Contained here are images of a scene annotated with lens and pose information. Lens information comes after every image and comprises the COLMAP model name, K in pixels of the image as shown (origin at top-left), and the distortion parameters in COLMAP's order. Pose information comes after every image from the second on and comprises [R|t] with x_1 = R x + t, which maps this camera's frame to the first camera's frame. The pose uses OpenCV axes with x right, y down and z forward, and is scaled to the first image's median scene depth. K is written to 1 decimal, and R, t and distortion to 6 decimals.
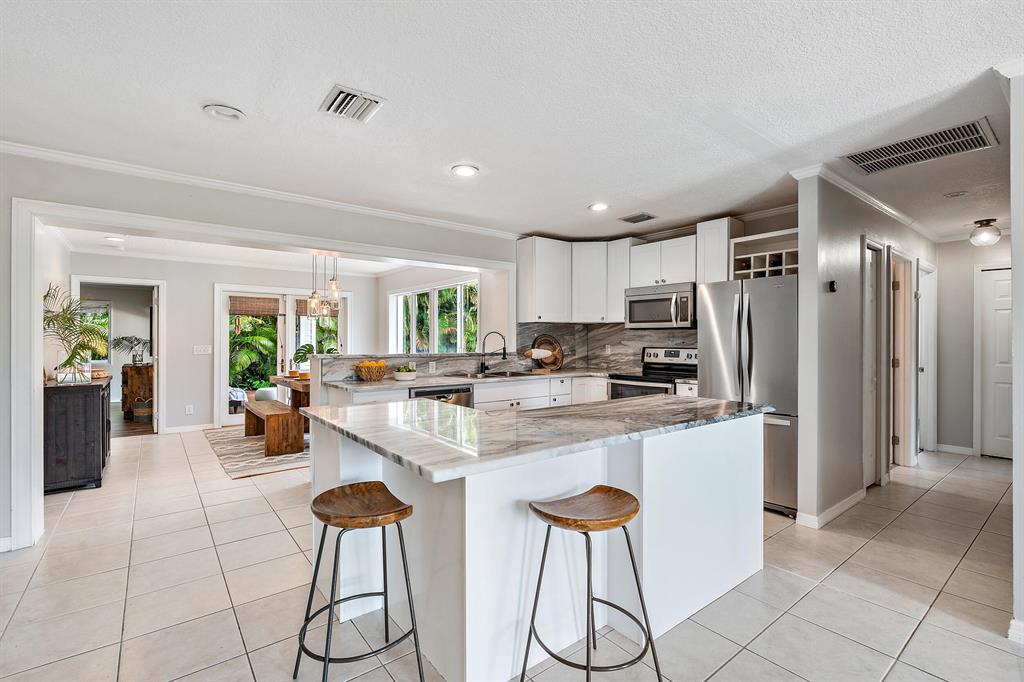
lens RADIAL K [[469.5, 0, 512.0], [0, 469.5, 341.0], [0, 0, 1]] dist [-0.001063, -0.000072]
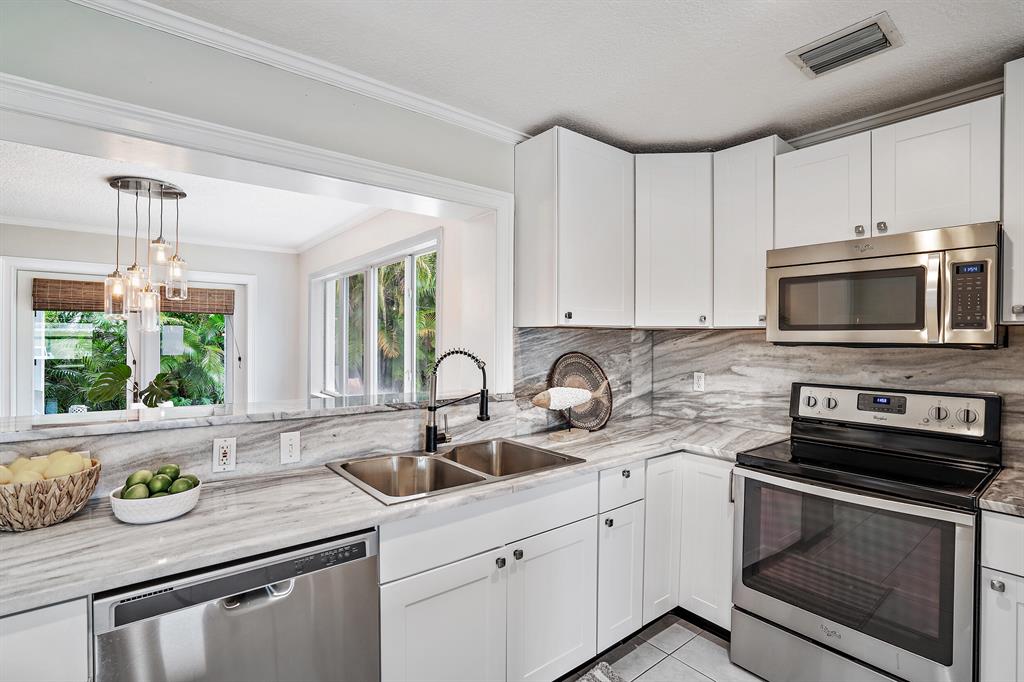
lens RADIAL K [[470.8, 0, 512.0], [0, 470.8, 341.0], [0, 0, 1]] dist [-0.033861, 0.000152]
pose [[0.999933, 0.003685, 0.010982, 0.002915], [-0.003707, 0.999991, 0.001956, -0.027349], [-0.010974, -0.001997, 0.999938, 0.562753]]
